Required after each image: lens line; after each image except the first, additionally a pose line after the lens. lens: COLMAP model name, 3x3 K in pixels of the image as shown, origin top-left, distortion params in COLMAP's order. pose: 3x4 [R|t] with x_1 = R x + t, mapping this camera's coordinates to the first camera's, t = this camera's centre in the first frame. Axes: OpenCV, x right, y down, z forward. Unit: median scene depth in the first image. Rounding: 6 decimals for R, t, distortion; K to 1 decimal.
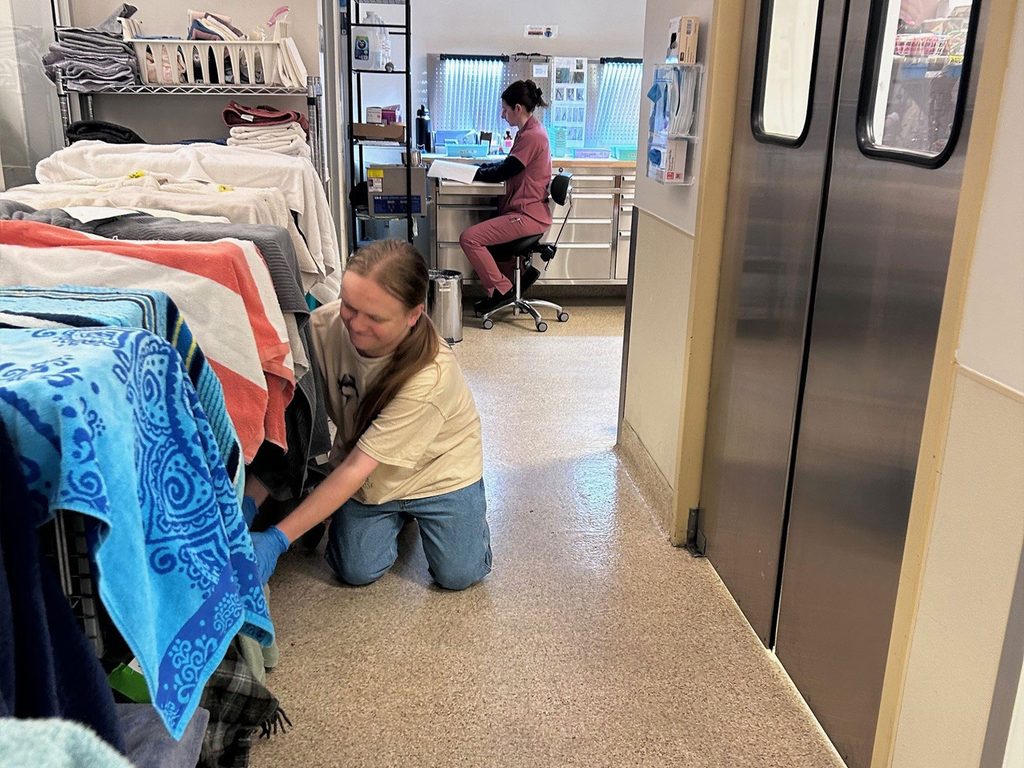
lens RADIAL K [[1061.7, 0, 513.8], [0, 1061.7, 384.0], [0, 0, 1]] dist [0.069198, 0.000000]
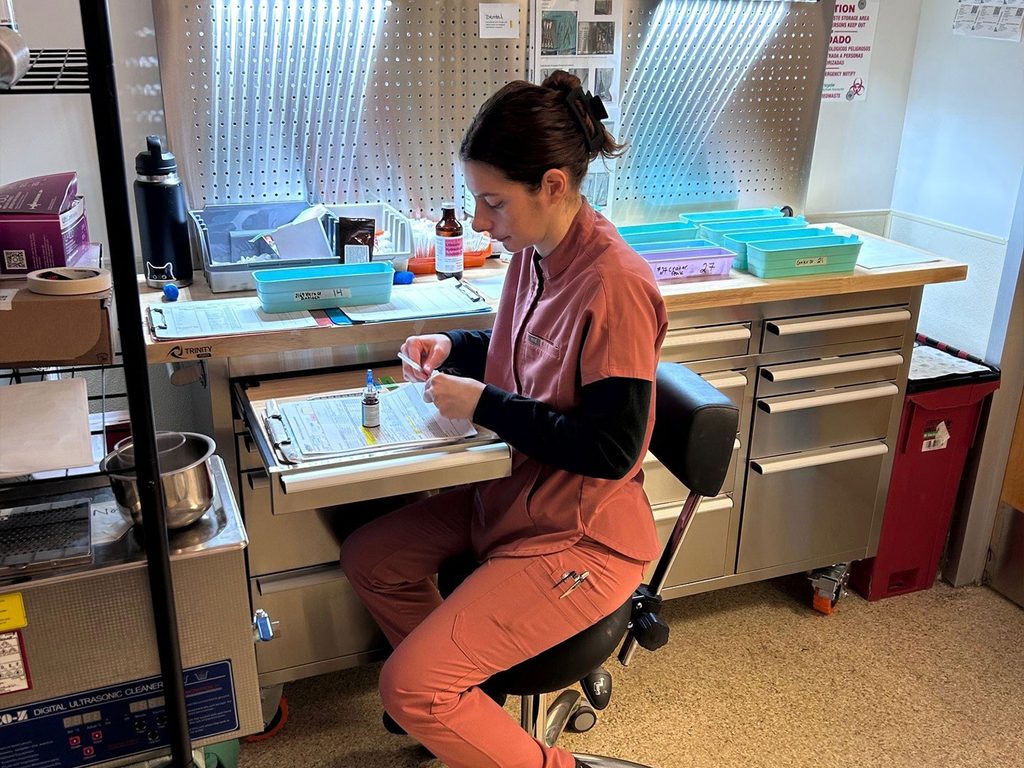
lens RADIAL K [[1061.7, 0, 509.2], [0, 1061.7, 383.8], [0, 0, 1]] dist [0.069198, 0.000000]
pose [[0.965256, -0.103445, 0.239957, -0.067257], [0.087322, 0.993207, 0.076908, -0.205397], [-0.246283, -0.053283, 0.967732, 0.665324]]
